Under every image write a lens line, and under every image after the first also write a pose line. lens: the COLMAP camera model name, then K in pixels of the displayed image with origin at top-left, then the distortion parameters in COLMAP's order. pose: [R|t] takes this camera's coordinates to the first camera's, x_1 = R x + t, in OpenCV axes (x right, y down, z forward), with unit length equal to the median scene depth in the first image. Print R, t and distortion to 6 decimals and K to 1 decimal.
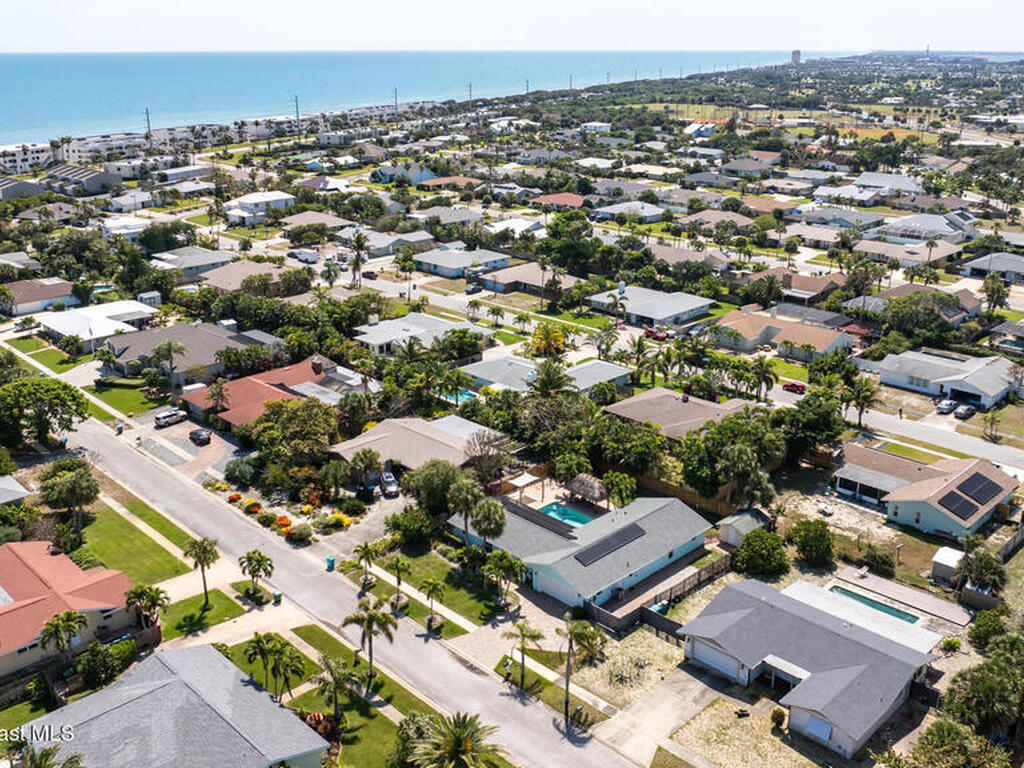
lens RADIAL K [[950.0, 0, 518.6], [0, 950.0, 383.7], [0, 0, 1]] dist [0.006283, -0.063454]
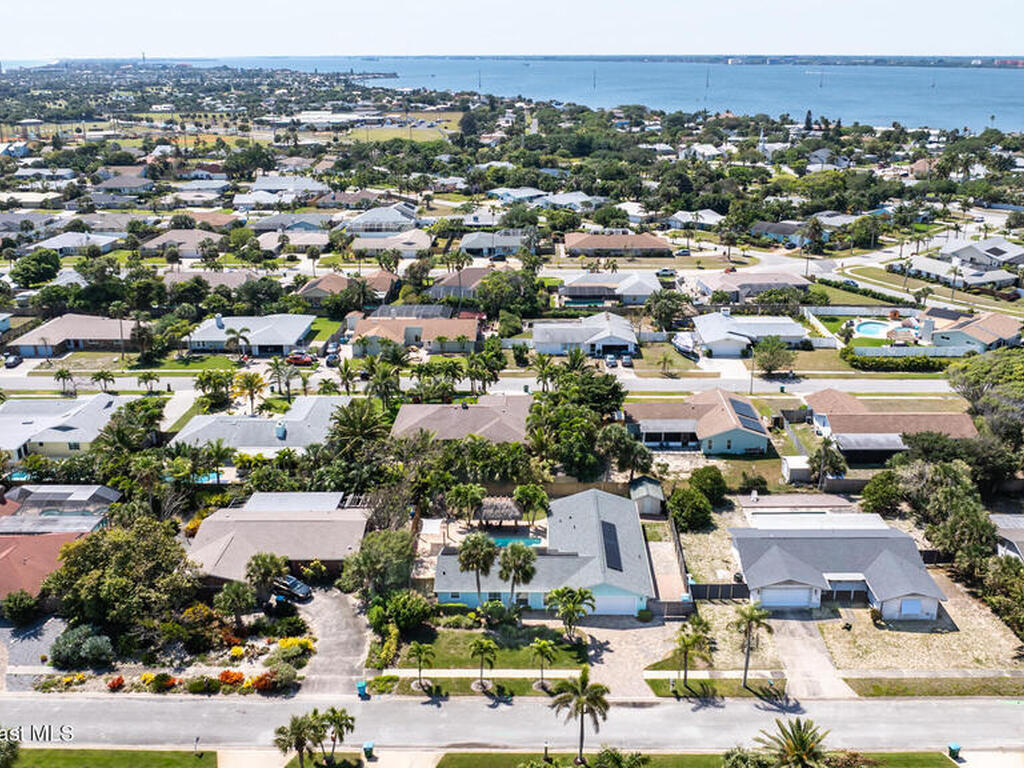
lens RADIAL K [[950.0, 0, 518.6], [0, 950.0, 383.7], [0, 0, 1]] dist [0.006283, -0.063454]
pose [[0.718179, -0.229534, 0.656911, -0.476519], [0.234169, 0.968692, 0.082466, -0.083165], [-0.655274, 0.094603, 0.749444, 0.231527]]
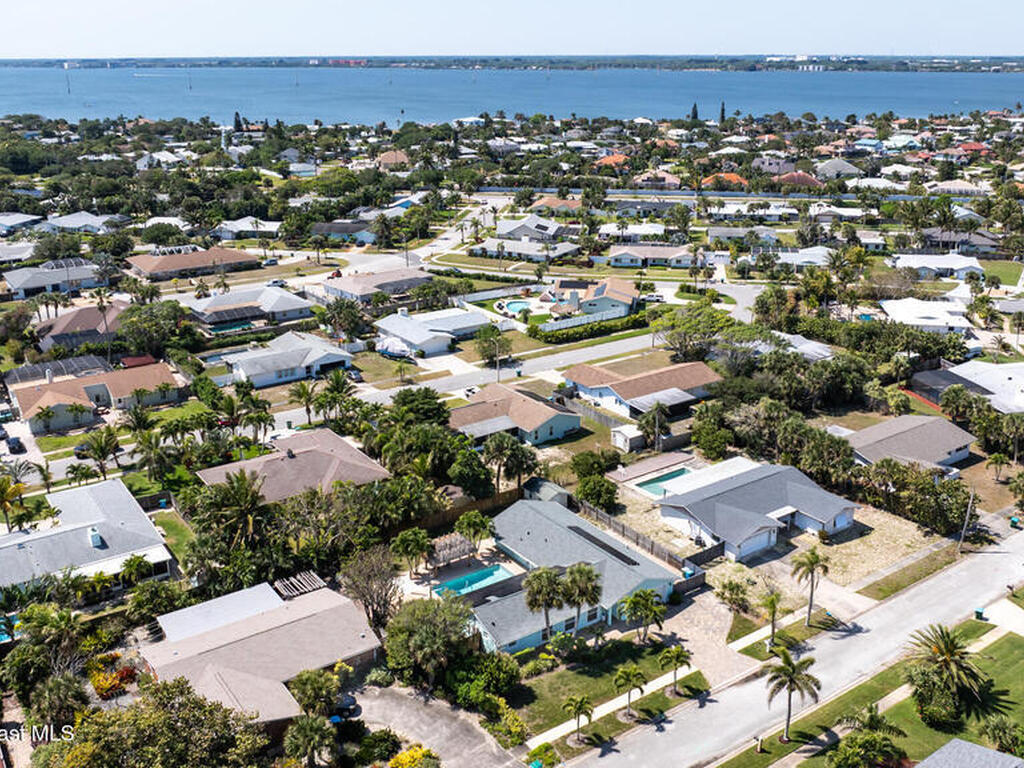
lens RADIAL K [[954.2, 0, 477.1], [0, 954.2, 383.6], [0, 0, 1]] dist [-0.007874, -0.017083]
pose [[0.187812, -0.321346, 0.928151, -0.649514], [0.331644, 0.910217, 0.248028, -0.226673], [-0.924521, 0.261233, 0.277522, 0.634571]]
